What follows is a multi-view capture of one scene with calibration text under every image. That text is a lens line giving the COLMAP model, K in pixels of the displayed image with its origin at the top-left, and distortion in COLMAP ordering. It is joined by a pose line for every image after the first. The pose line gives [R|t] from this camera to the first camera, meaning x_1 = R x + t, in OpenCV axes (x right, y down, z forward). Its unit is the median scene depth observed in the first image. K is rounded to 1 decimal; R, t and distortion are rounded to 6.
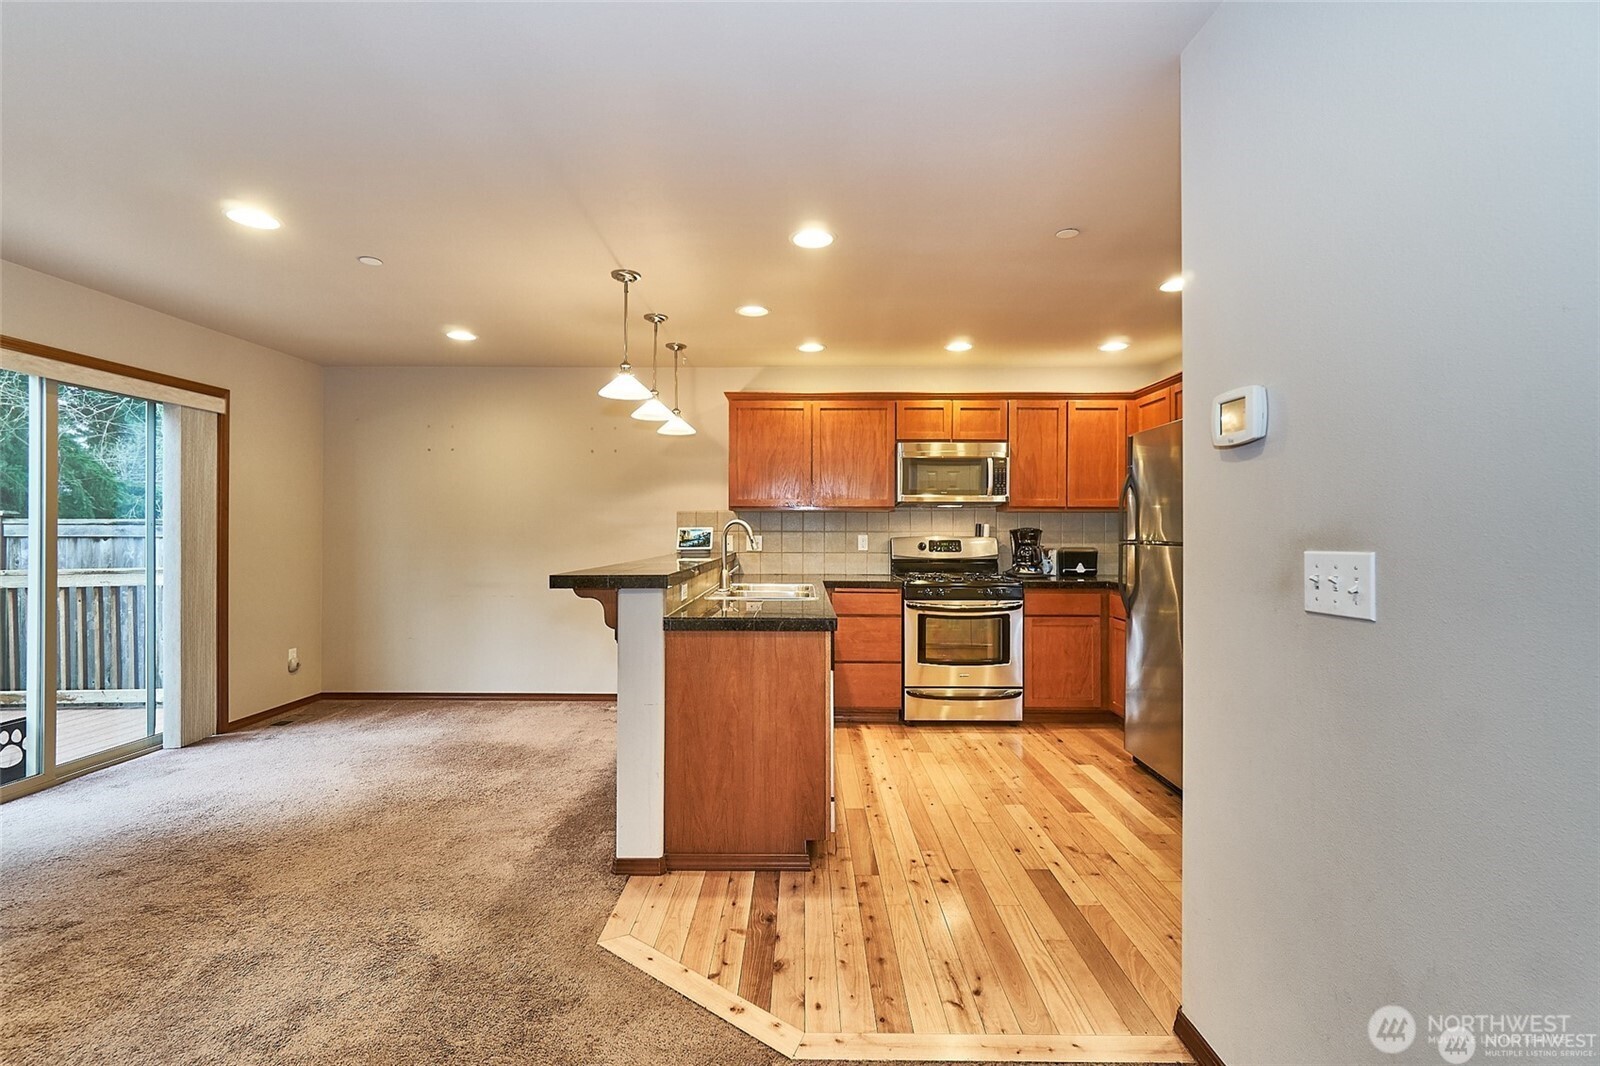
lens RADIAL K [[710.5, 0, 802.9], [0, 710.5, 528.0], [0, 0, 1]] dist [-0.000314, -0.000467]
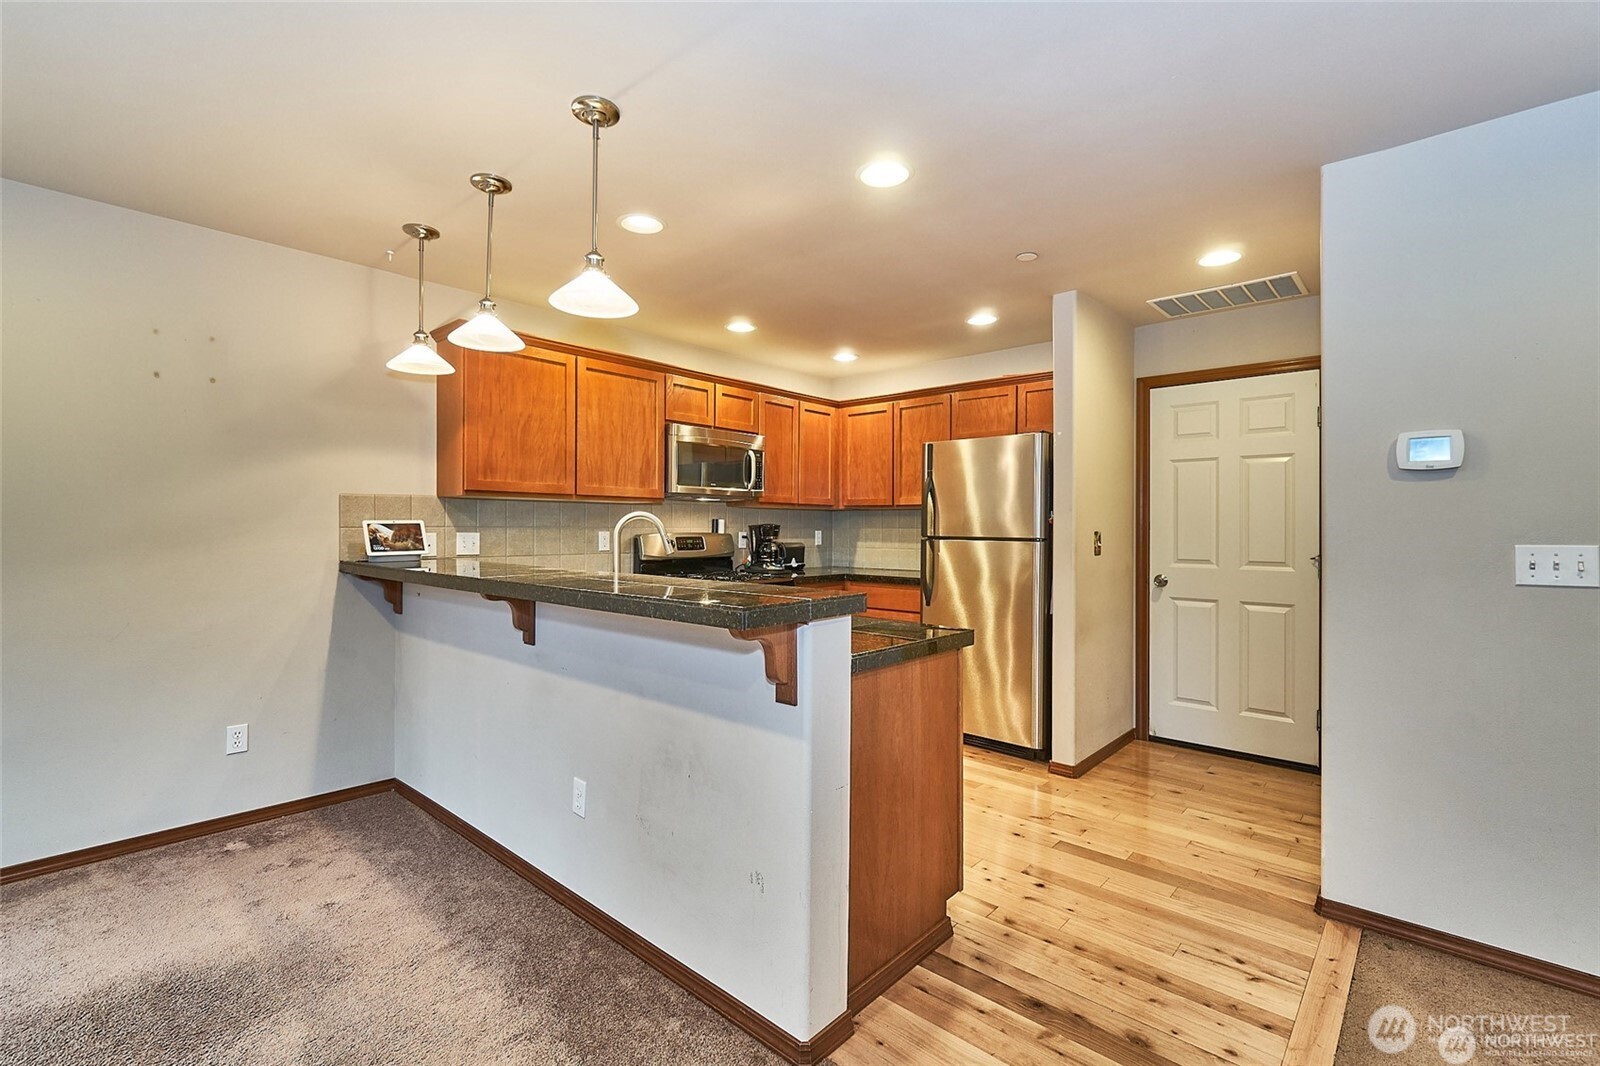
lens RADIAL K [[710.5, 0, 802.9], [0, 710.5, 528.0], [0, 0, 1]] dist [-0.000314, -0.000467]
pose [[0.667079, 0.000782, 0.744987, -0.398649], [-0.007212, 0.999959, 0.005409, -0.000294], [-0.744952, -0.008981, 0.667057, 0.313695]]
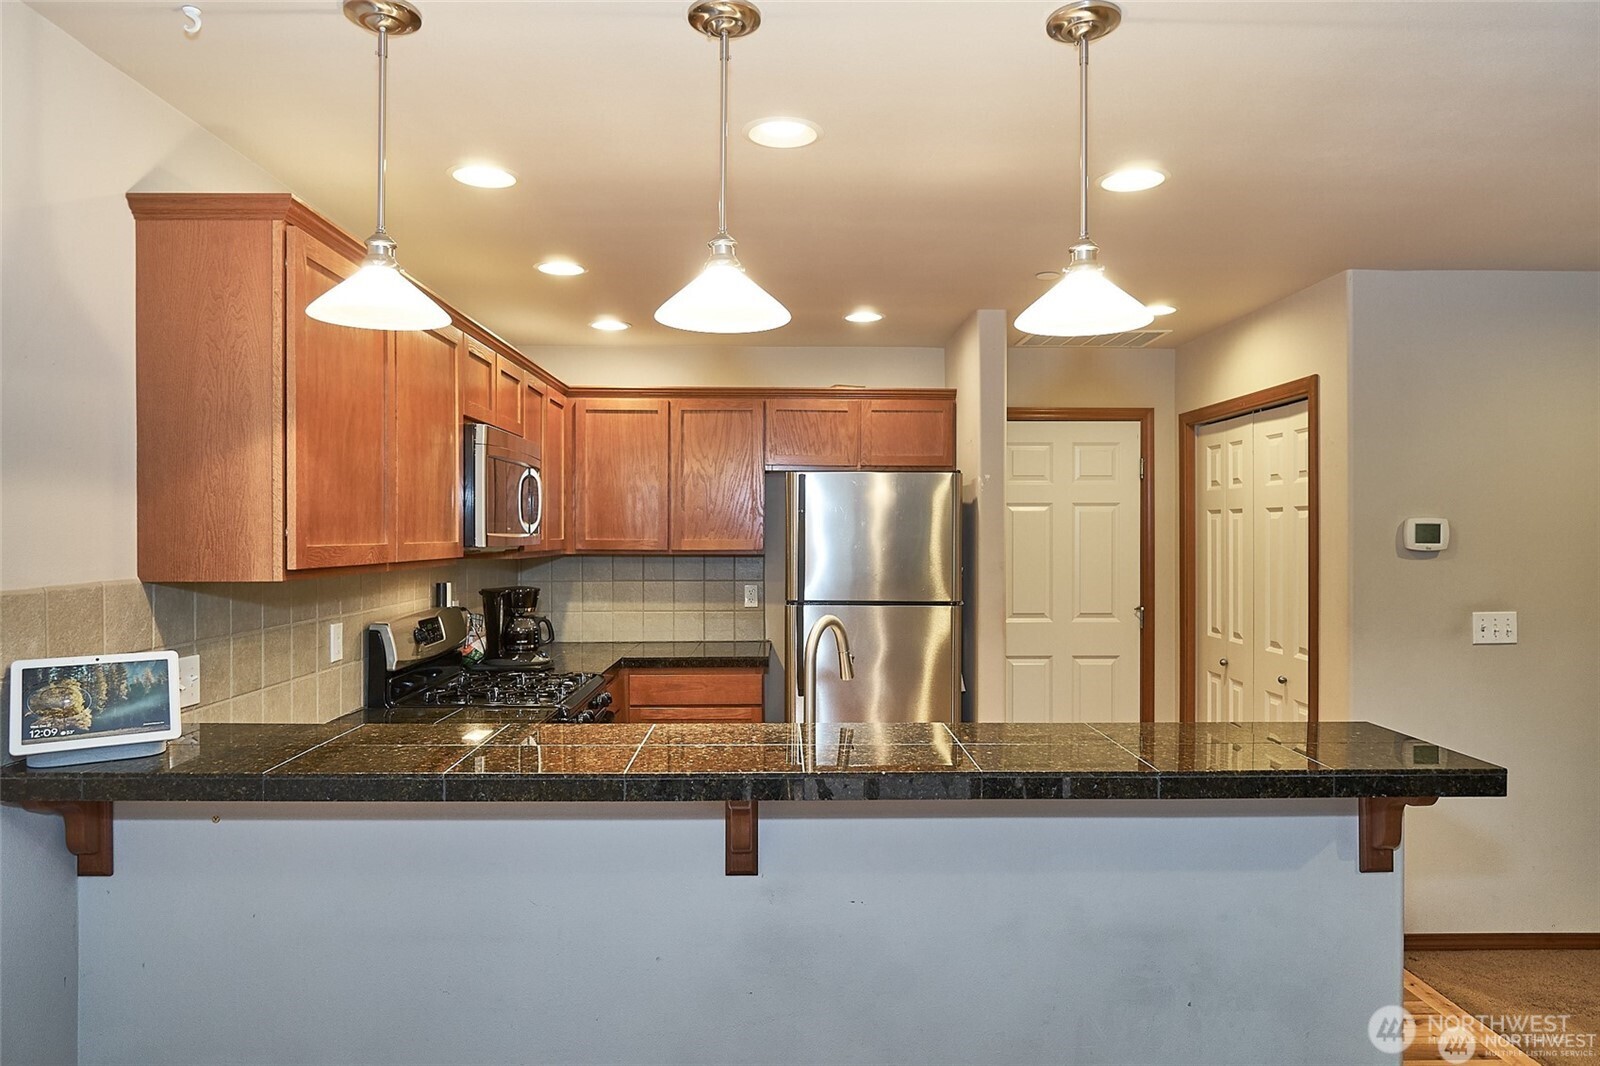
lens RADIAL K [[1006.1, 0, 800.0], [0, 1006.1, 533.0], [0, 0, 1]] dist [0.001307, -0.001306]
pose [[-0.025352, -0.001805, 0.999677, -0.549607], [-0.005910, 0.999981, 0.001656, -0.049362], [-0.999661, -0.005867, -0.025362, 0.806836]]
